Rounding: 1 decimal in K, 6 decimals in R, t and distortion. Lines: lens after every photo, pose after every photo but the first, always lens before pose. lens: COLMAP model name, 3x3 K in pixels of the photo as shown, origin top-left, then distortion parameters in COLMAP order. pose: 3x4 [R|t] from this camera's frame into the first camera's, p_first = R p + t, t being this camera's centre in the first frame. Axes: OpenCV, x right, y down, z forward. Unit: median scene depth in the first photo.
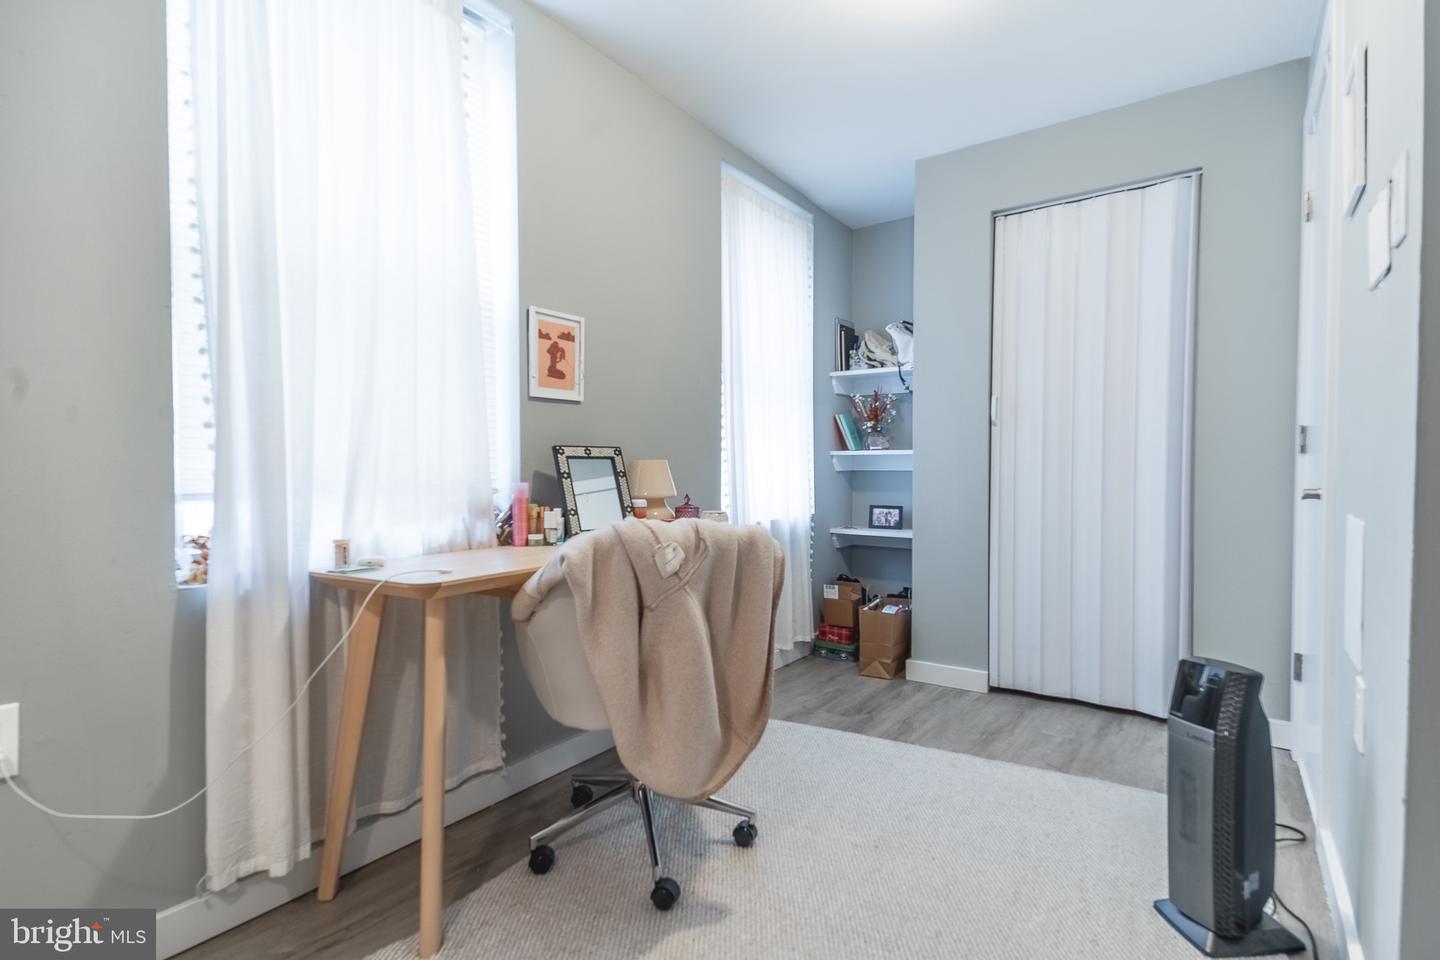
lens RADIAL K [[727.9, 0, 721.3], [0, 727.9, 484.9], [0, 0, 1]] dist [0.056850, -0.029311]
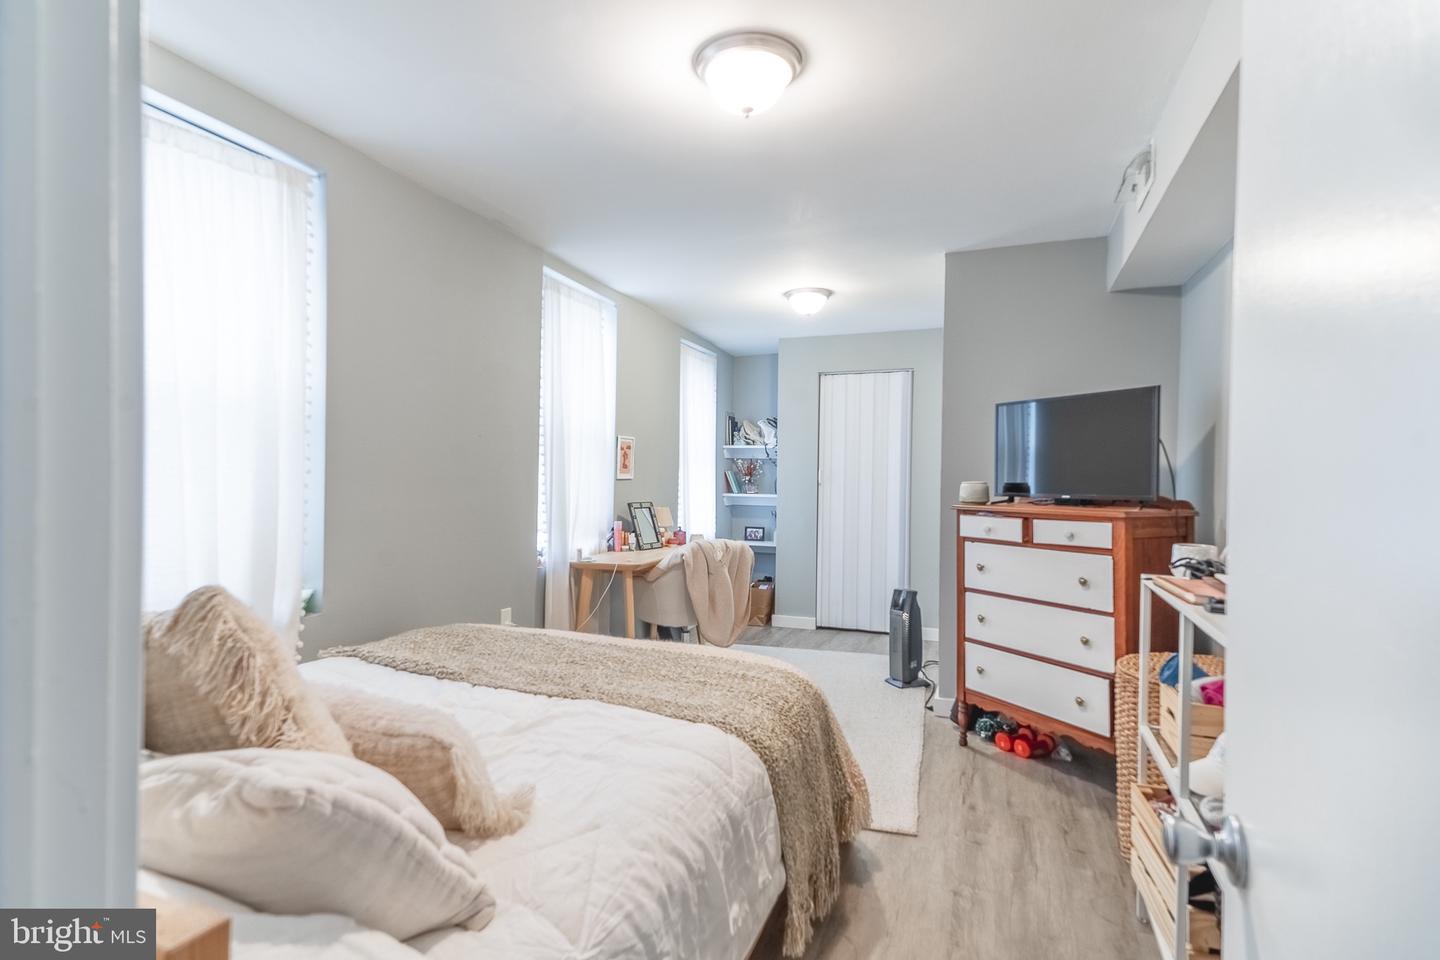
lens RADIAL K [[727.9, 0, 715.7], [0, 727.9, 480.3], [0, 0, 1]] dist [0.056850, -0.029311]
pose [[0.967184, 0.013077, 0.253739, -0.354456], [-0.007861, 0.999737, -0.021560, -0.051654], [-0.253954, 0.018858, 0.967033, -0.725557]]
